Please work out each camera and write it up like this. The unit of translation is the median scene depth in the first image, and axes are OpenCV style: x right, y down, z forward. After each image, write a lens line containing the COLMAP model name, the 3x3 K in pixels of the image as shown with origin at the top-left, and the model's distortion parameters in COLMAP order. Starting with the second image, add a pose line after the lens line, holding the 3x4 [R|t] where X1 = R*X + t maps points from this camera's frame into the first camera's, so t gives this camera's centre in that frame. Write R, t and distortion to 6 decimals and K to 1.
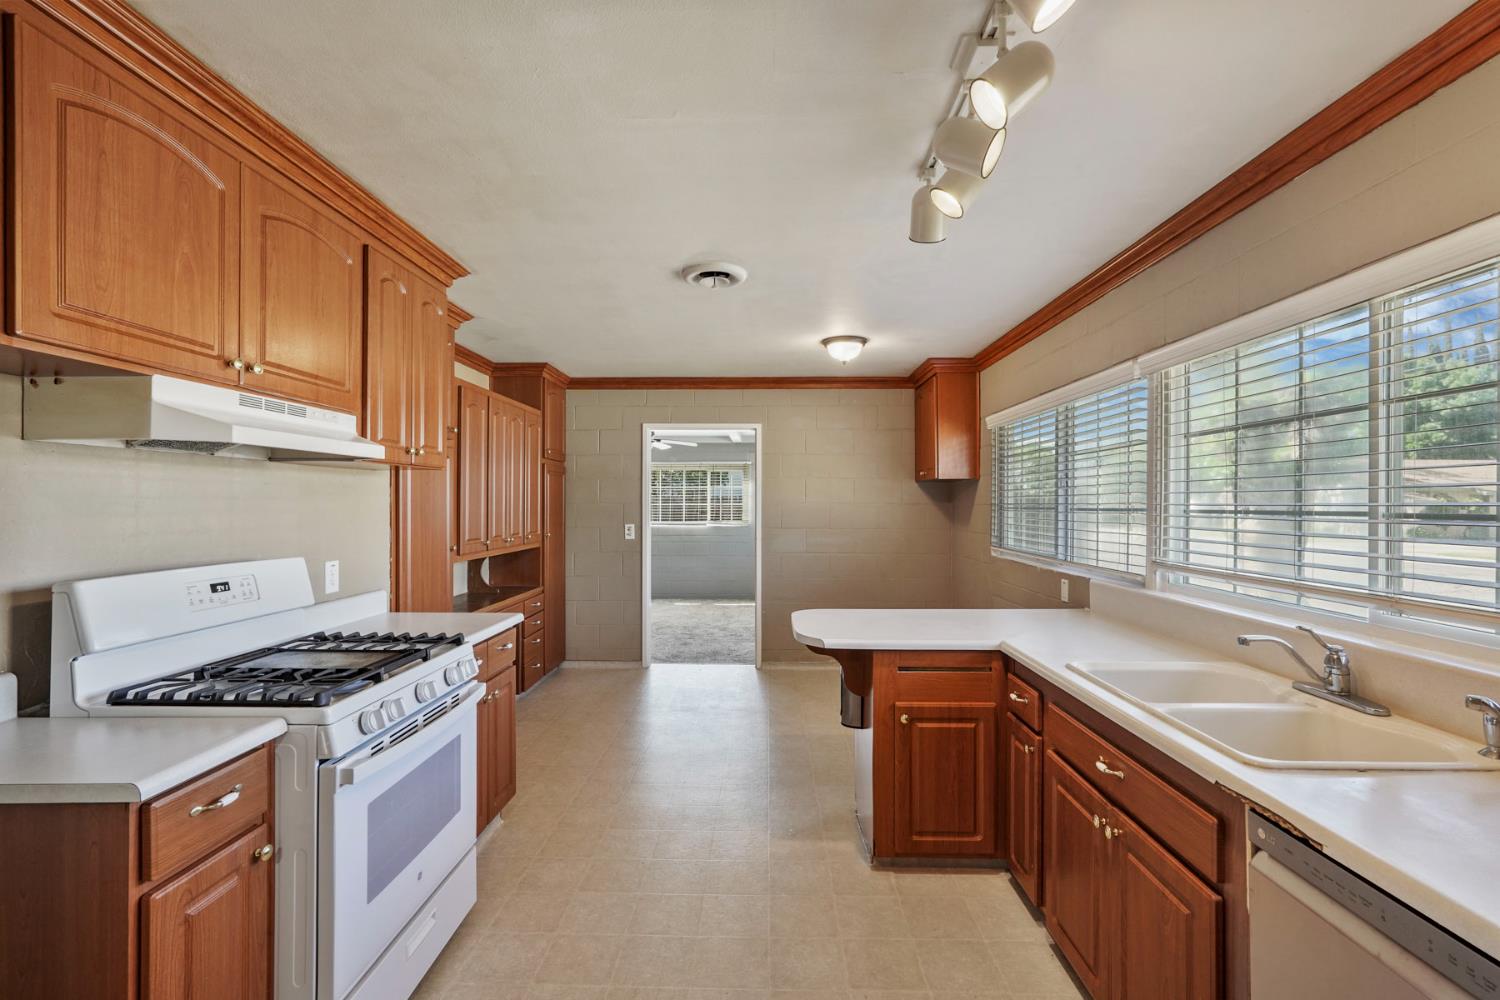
lens RADIAL K [[672.8, 0, 746.6], [0, 672.8, 499.4], [0, 0, 1]] dist [0.000265, -0.000028]
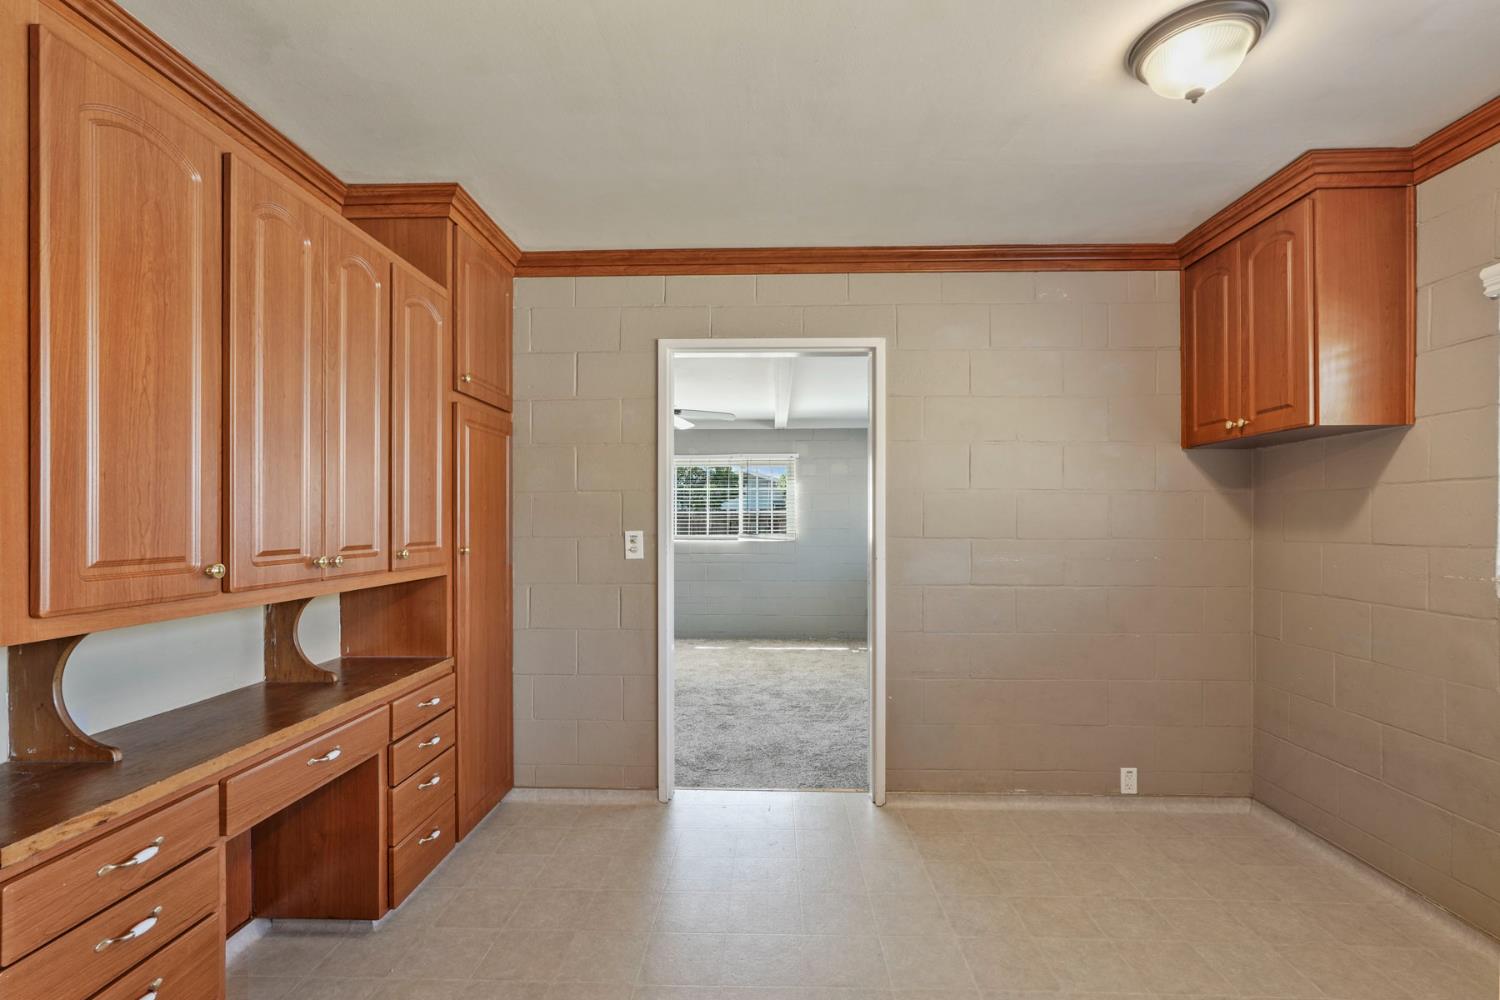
lens RADIAL K [[672.8, 0, 759.9], [0, 672.8, 524.1], [0, 0, 1]] dist [0.000265, -0.000028]
pose [[0.999933, 0.000066, 0.011543, -0.080923], [-0.000157, 0.999969, 0.007919, 0.027354], [-0.011542, -0.007920, 0.999902, 0.468707]]
